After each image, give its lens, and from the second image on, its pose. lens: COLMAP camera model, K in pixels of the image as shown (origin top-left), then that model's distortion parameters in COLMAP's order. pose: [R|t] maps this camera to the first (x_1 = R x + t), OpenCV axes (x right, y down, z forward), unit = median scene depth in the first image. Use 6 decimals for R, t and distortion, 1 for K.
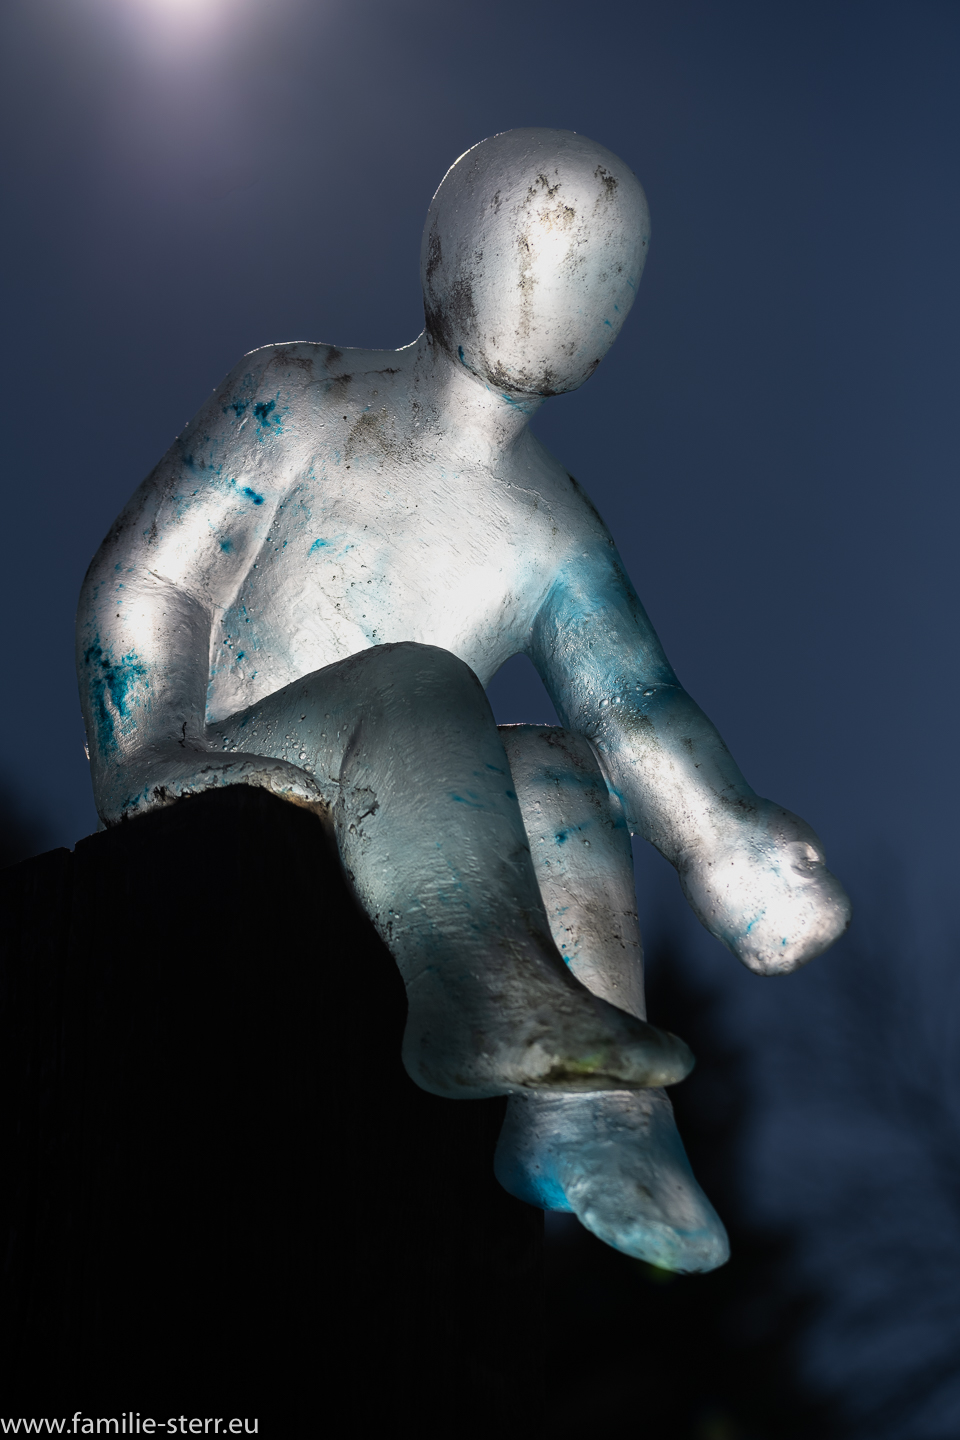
lens RADIAL K [[4404.5, 0, 480.3], [0, 4404.5, 719.9], [0, 0, 1]] dist [-0.438087, 0.000000]
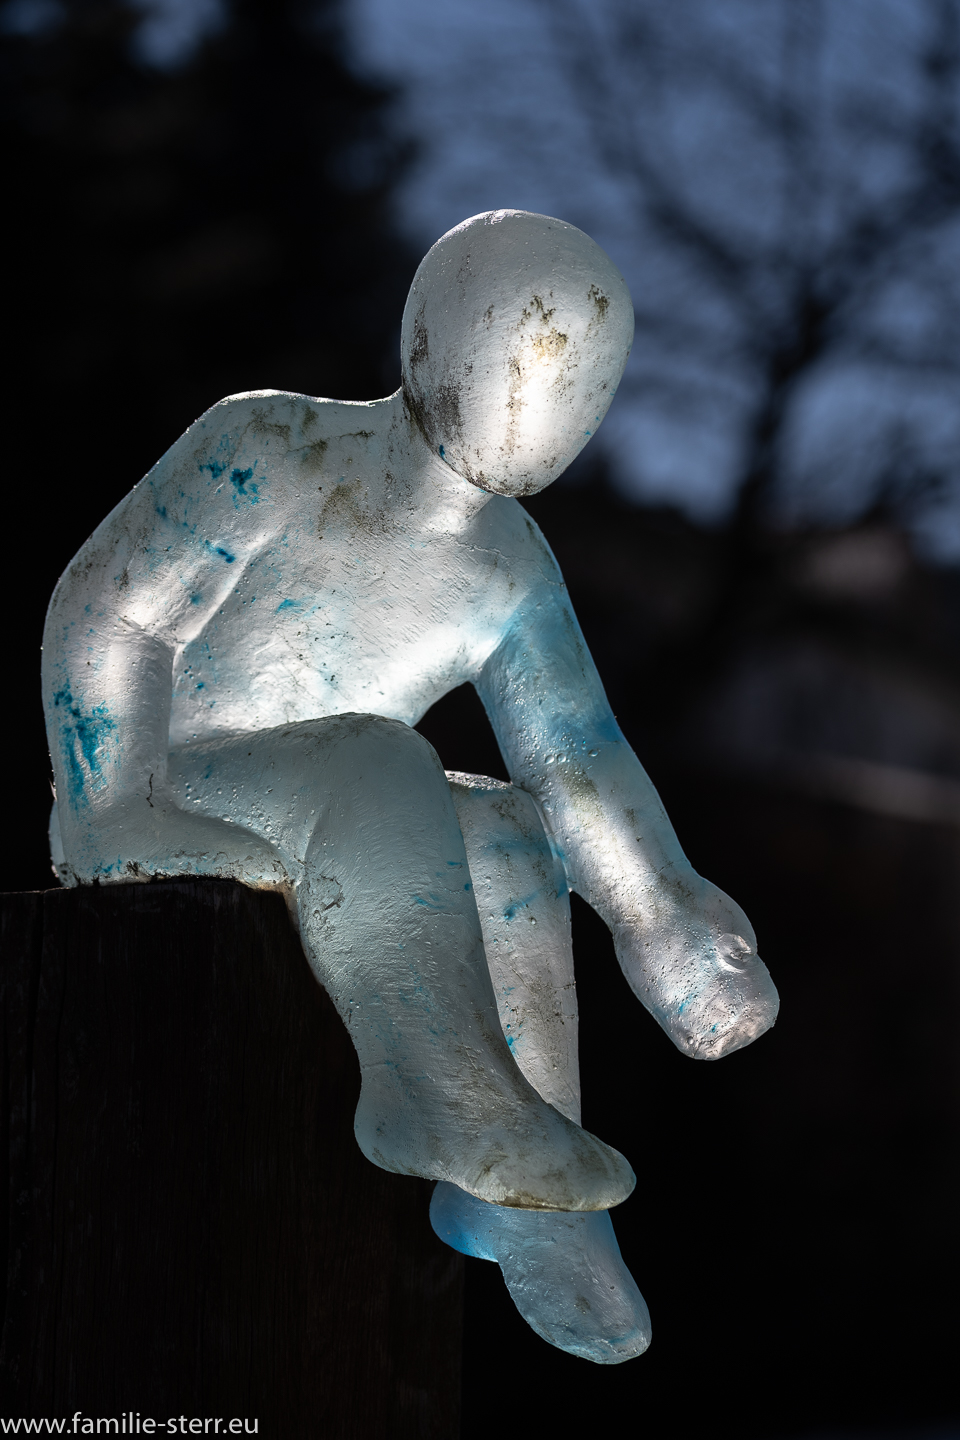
lens RADIAL K [[4404.5, 0, 479.4], [0, 4404.5, 720.1], [0, 0, 1]] dist [-0.438087, 0.000000]
pose [[0.993824, 0.039442, 0.103723, -0.099488], [-0.067618, 0.956375, 0.284209, -0.315365], [-0.087988, -0.289467, 0.953135, 0.007385]]
